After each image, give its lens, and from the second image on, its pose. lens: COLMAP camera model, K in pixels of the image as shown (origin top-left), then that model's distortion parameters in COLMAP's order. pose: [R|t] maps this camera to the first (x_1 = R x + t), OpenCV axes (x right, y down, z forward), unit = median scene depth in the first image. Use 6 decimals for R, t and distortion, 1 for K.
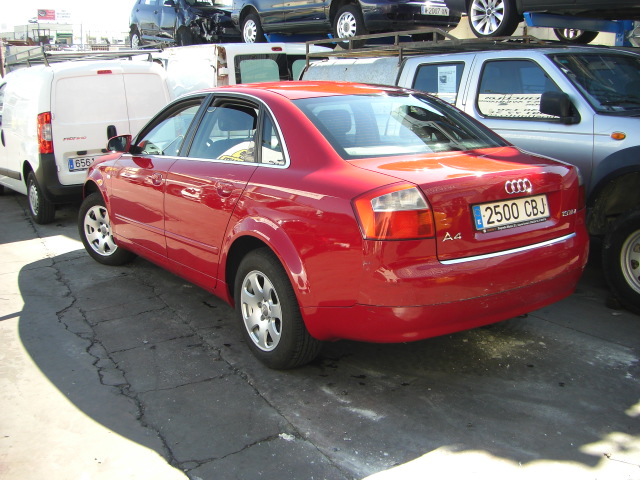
lens RADIAL K [[723.1, 0, 320.0], [0, 723.1, 240.0], [0, 0, 1]] dist [-0.195750, 0.180476]
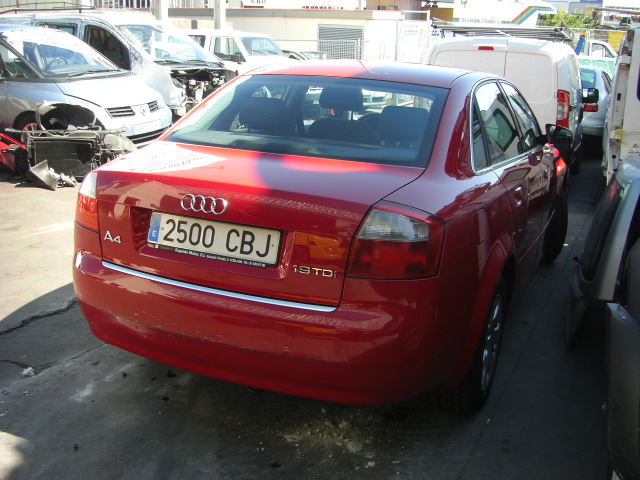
lens RADIAL K [[723.1, 0, 320.0], [0, 723.1, 240.0], [0, 0, 1]] dist [-0.195750, 0.180476]
pose [[0.518812, 0.257541, -0.815173, 0.914708], [-0.237524, 0.959424, 0.151944, -0.172922], [0.821229, 0.114793, 0.558933, 0.658766]]
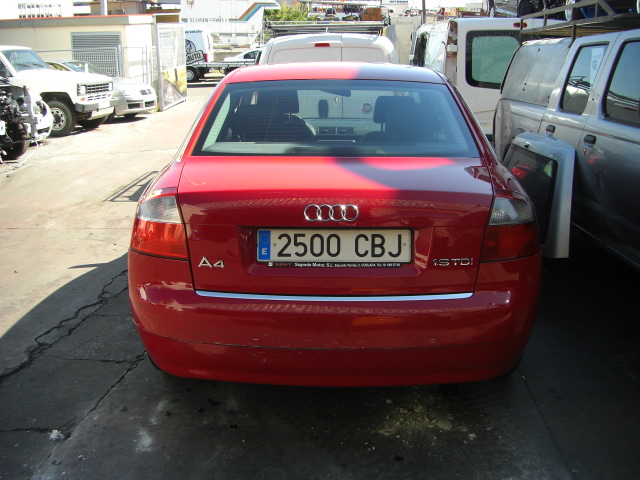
lens RADIAL K [[723.1, 0, 320.0], [0, 723.1, 240.0], [0, 0, 1]] dist [-0.195750, 0.180476]
pose [[0.807818, 0.162358, -0.566630, 0.660212], [-0.141843, 0.986612, 0.080478, -0.100728], [0.572111, 0.015361, 0.820032, 0.375067]]
